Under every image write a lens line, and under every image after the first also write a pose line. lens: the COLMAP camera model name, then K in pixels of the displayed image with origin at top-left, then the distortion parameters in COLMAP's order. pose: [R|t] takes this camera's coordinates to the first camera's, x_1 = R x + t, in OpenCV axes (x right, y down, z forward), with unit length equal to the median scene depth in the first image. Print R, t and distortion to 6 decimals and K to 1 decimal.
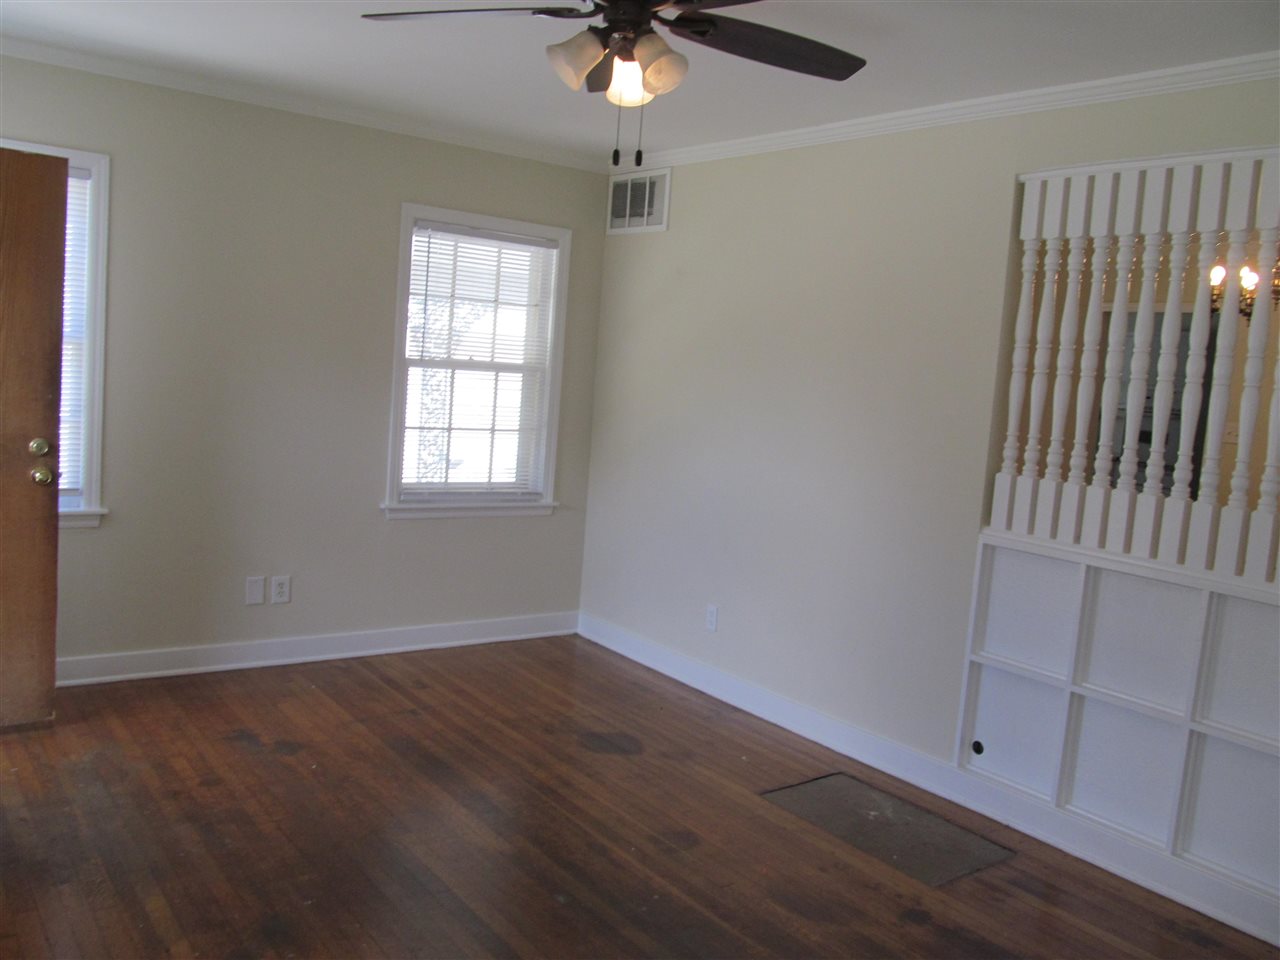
lens RADIAL K [[1064.8, 0, 628.6], [0, 1064.8, 477.2], [0, 0, 1]] dist [-0.051122, 0.024448]
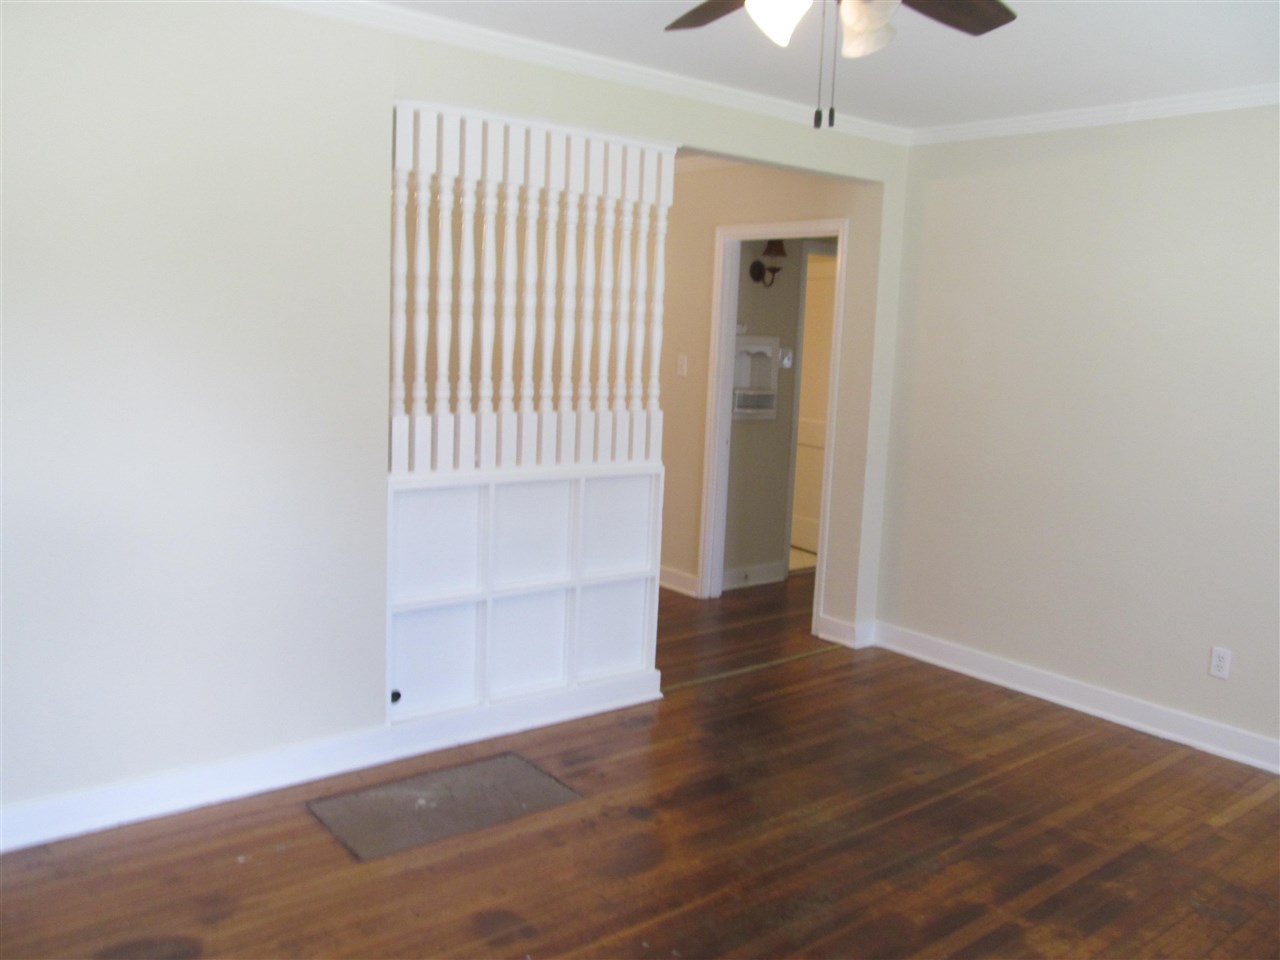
lens RADIAL K [[1064.8, 0, 630.1], [0, 1064.8, 483.7], [0, 0, 1]] dist [-0.051122, 0.024448]
pose [[-0.032737, -0.213925, 0.976301, -0.596894], [0.067060, 0.974154, 0.215703, -0.134180], [-0.997212, 0.072533, -0.017545, 0.793980]]
